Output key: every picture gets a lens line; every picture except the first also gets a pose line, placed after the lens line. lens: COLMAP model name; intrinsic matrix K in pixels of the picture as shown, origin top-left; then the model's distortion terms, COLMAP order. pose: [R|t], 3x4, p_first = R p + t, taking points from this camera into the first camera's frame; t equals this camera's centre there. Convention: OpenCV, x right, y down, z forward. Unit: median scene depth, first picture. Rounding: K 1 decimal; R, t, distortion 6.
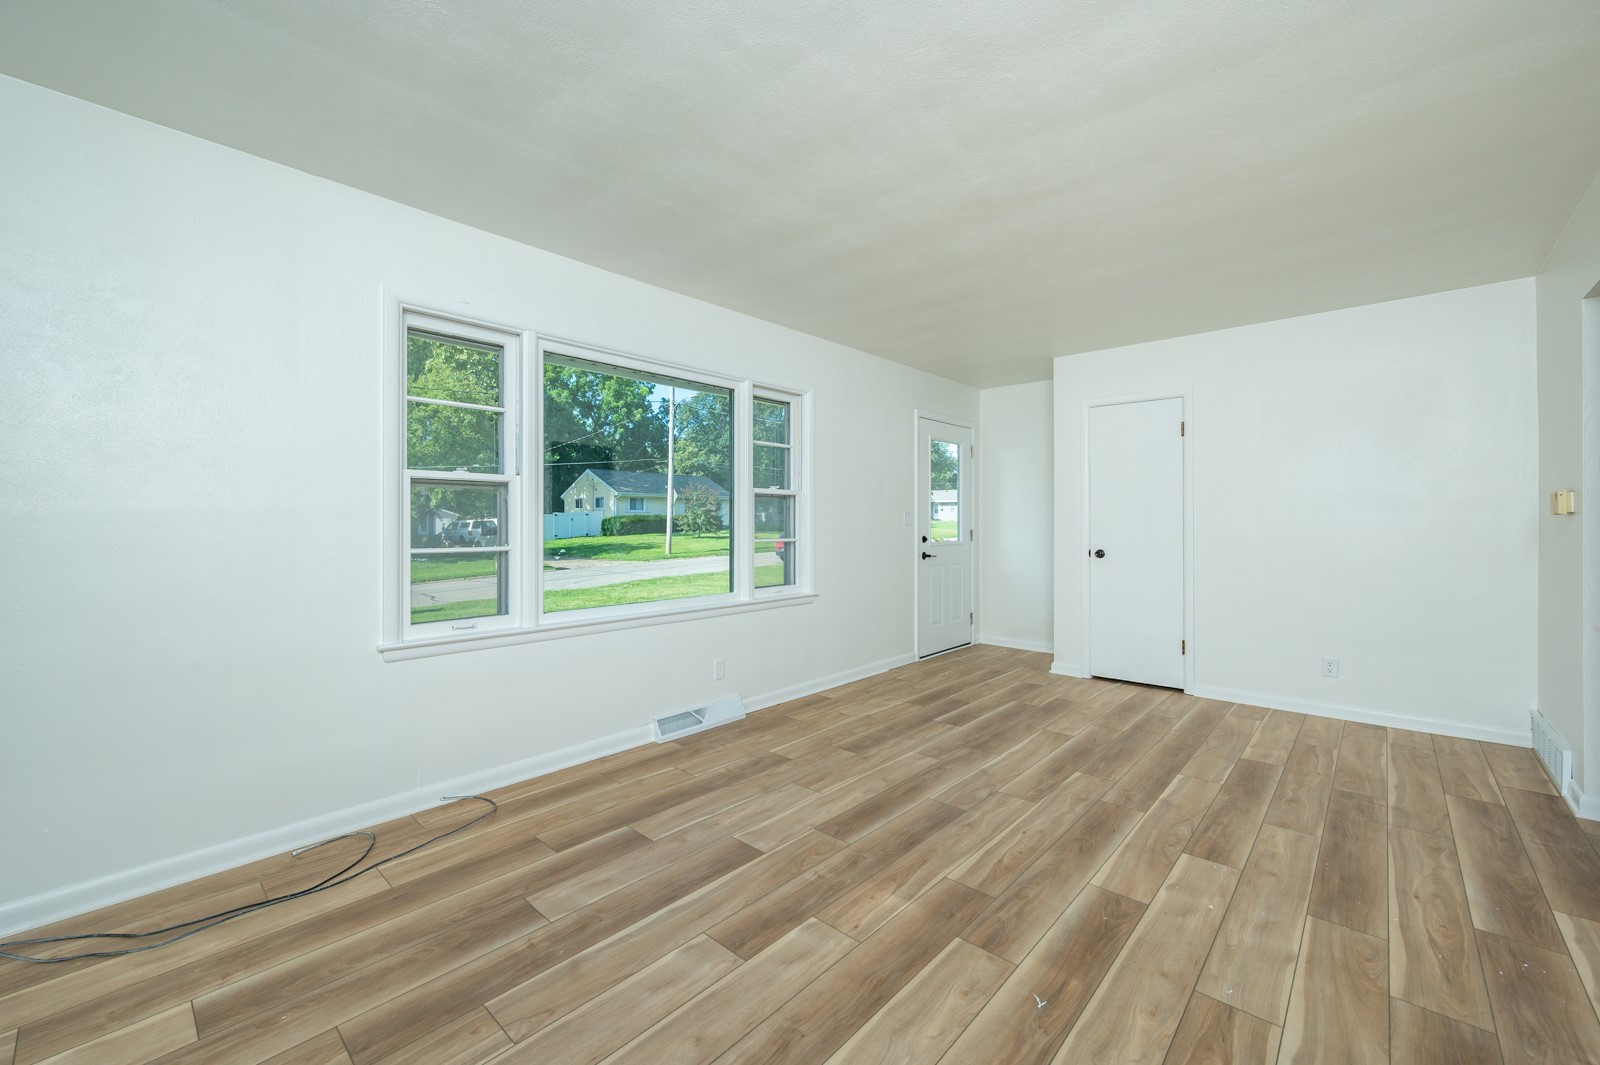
lens RADIAL K [[644.6, 0, 812.1], [0, 644.6, 527.9], [0, 0, 1]] dist [0.000551, 0.000476]
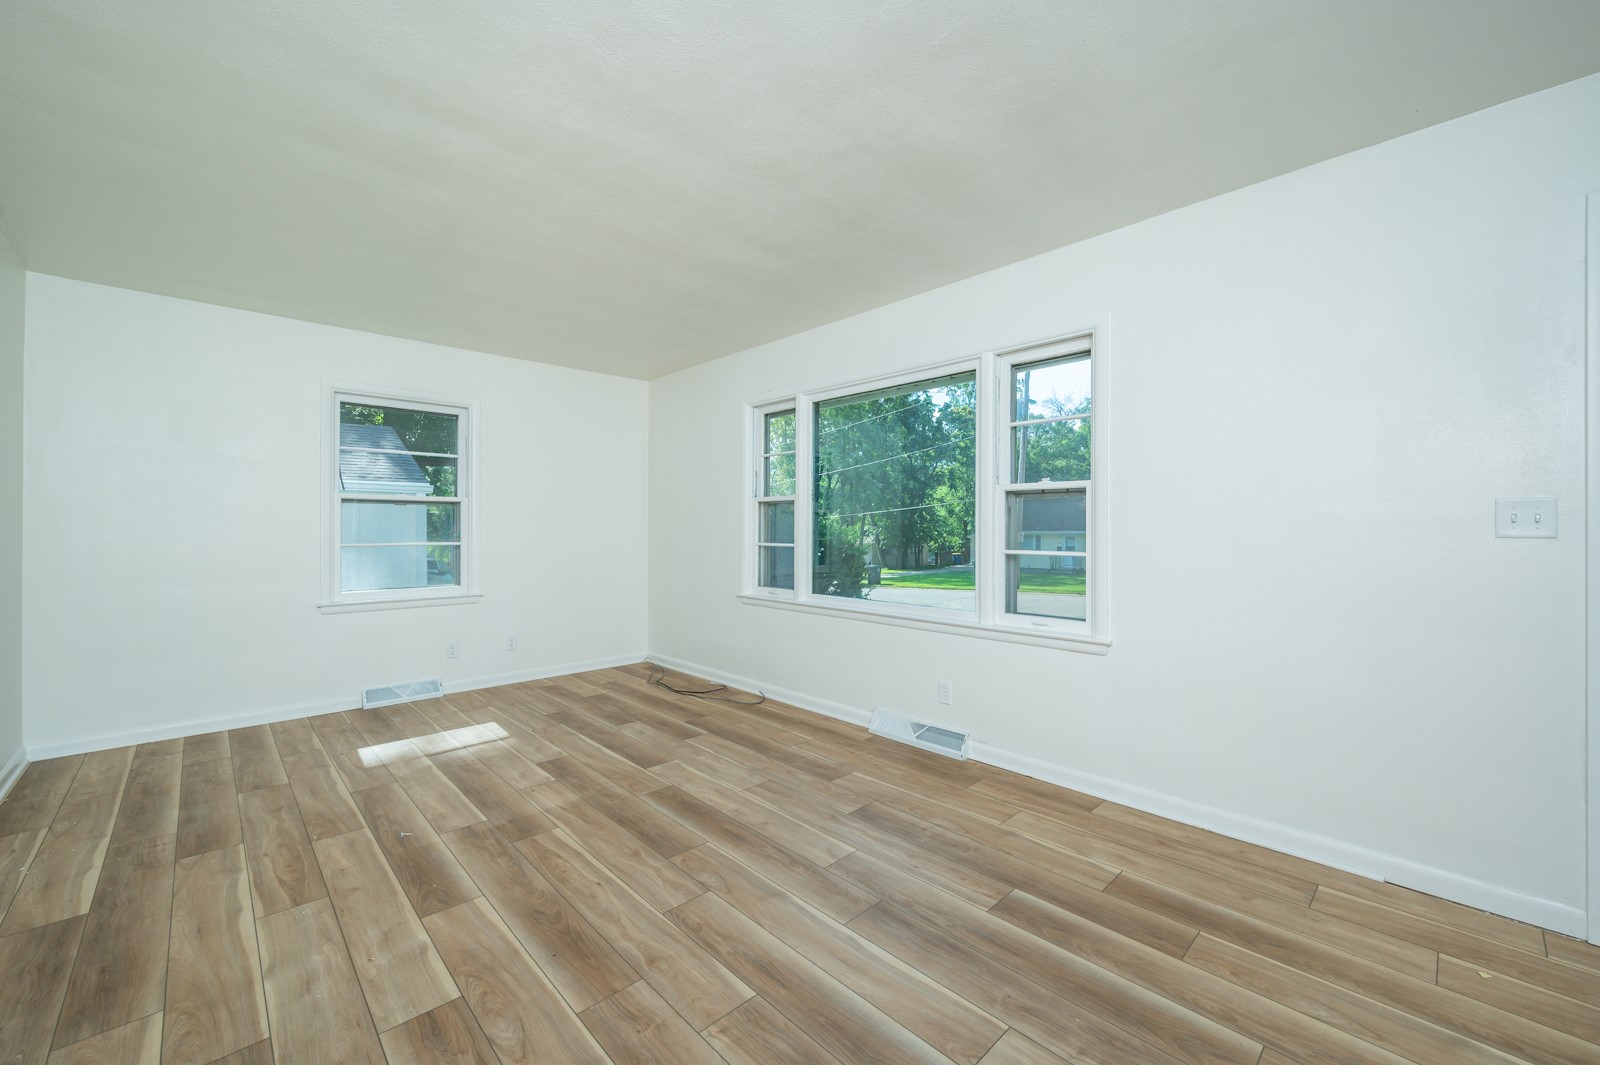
lens RADIAL K [[644.6, 0, 796.6], [0, 644.6, 525.6], [0, 0, 1]] dist [0.000551, 0.000476]
pose [[-0.096896, -0.001347, -0.995294, 1.217969], [-0.008629, 0.999963, -0.000513, -0.014061], [0.995257, 0.008538, -0.096904, 1.400502]]
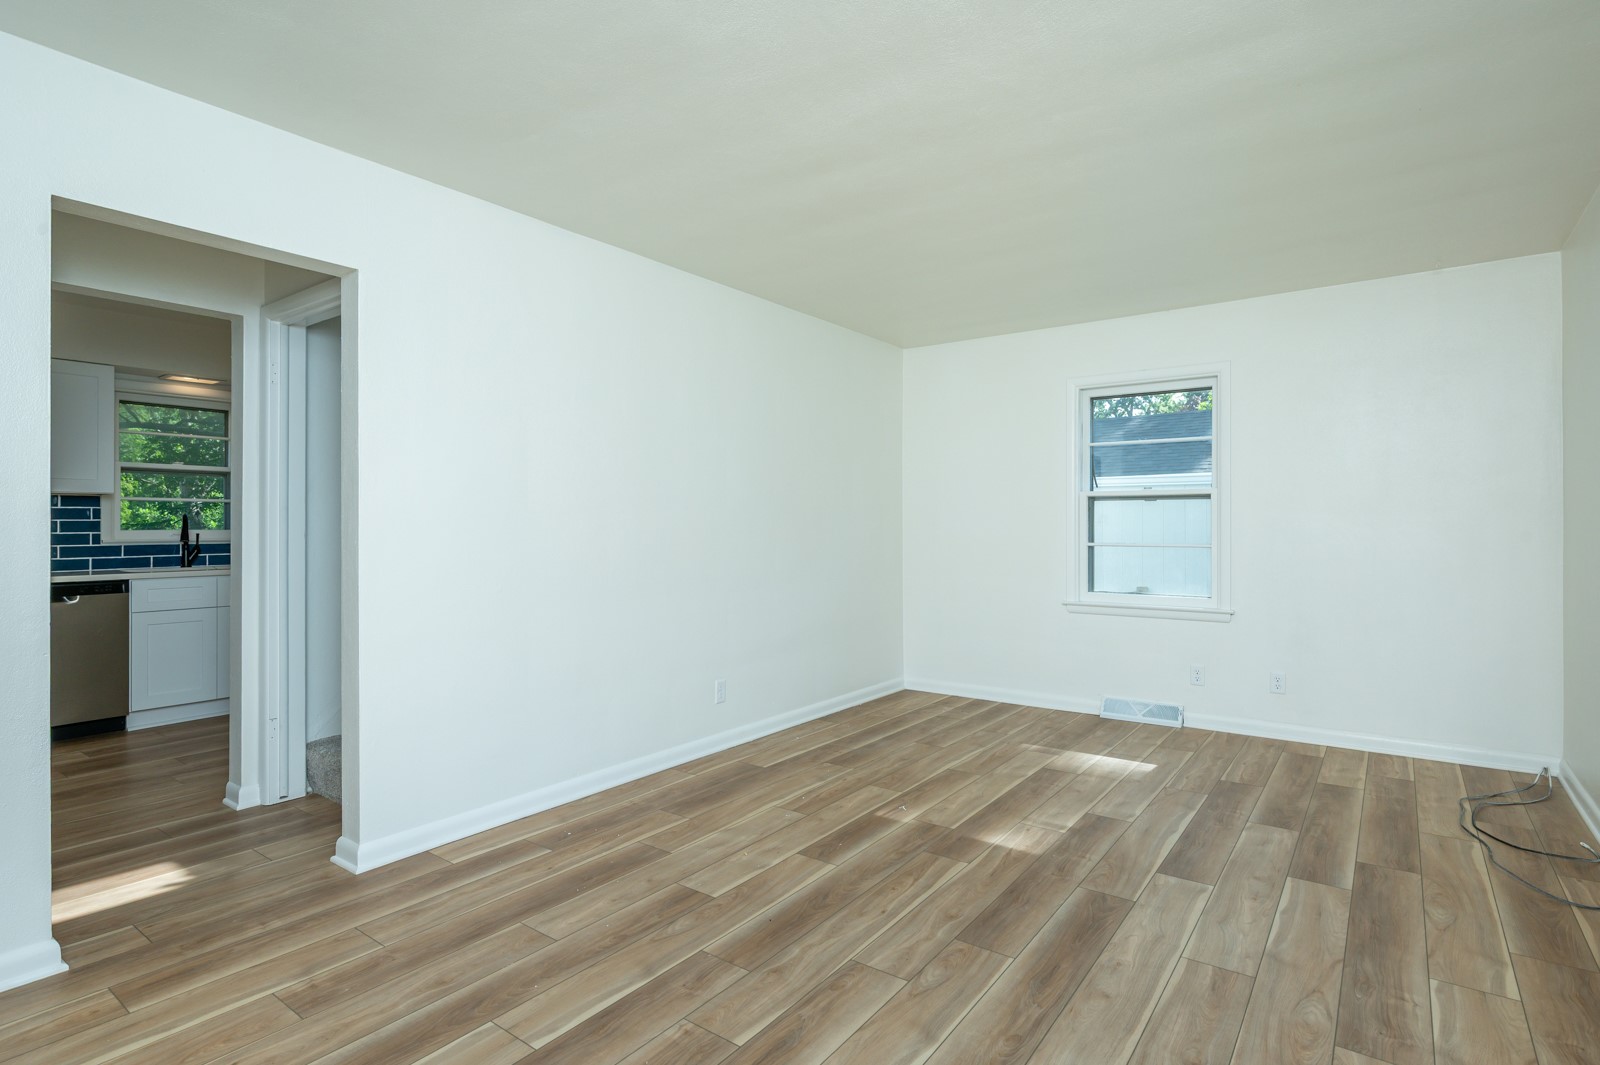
lens RADIAL K [[795.0, 0, 791.2], [0, 795.0, 531.8], [0, 0, 1]] dist [-0.002980, -0.000133]
pose [[-0.997446, 0.004514, -0.071284, 0.534300], [0.003347, 0.999859, 0.016484, -0.024077], [0.071349, 0.016204, -0.997320, 2.062302]]
